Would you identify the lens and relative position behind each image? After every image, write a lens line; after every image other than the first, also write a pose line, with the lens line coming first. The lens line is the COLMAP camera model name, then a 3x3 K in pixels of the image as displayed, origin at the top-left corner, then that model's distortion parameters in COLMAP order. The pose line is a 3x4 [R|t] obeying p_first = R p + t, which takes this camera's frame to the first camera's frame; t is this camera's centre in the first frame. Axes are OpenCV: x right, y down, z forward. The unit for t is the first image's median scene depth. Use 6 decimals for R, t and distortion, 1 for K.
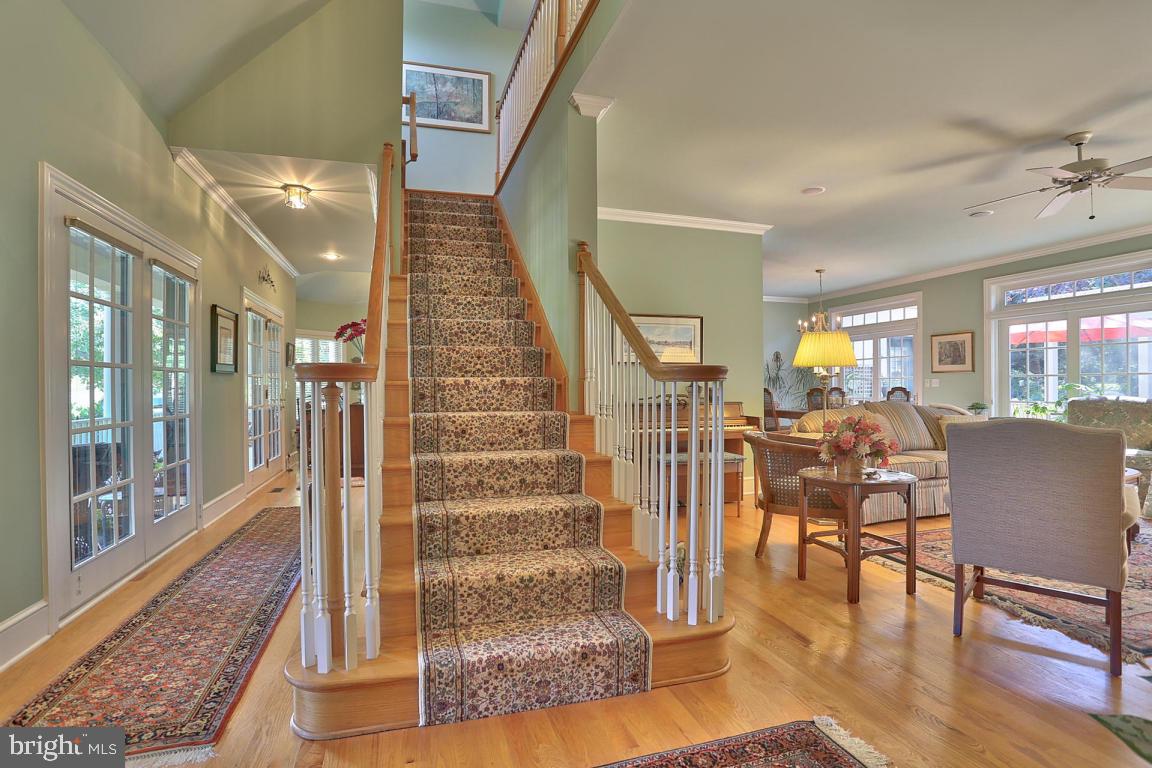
lens RADIAL K [[571.7, 0, 577.5], [0, 571.7, 388.9], [0, 0, 1]] dist [-0.059464, 0.018390]
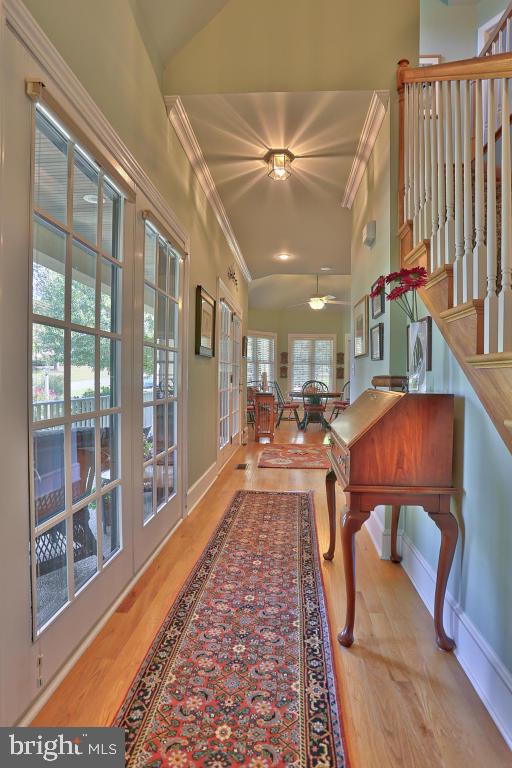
lens RADIAL K [[381.2, 0, 254.8], [0, 381.2, 379.9], [0, 0, 1]] dist [-0.059464, 0.018390]
pose [[0.929516, 0.015382, -0.368462, -0.313296], [-0.014189, 0.999882, 0.005949, 0.010028], [0.368510, -0.000302, 0.929624, 0.417540]]
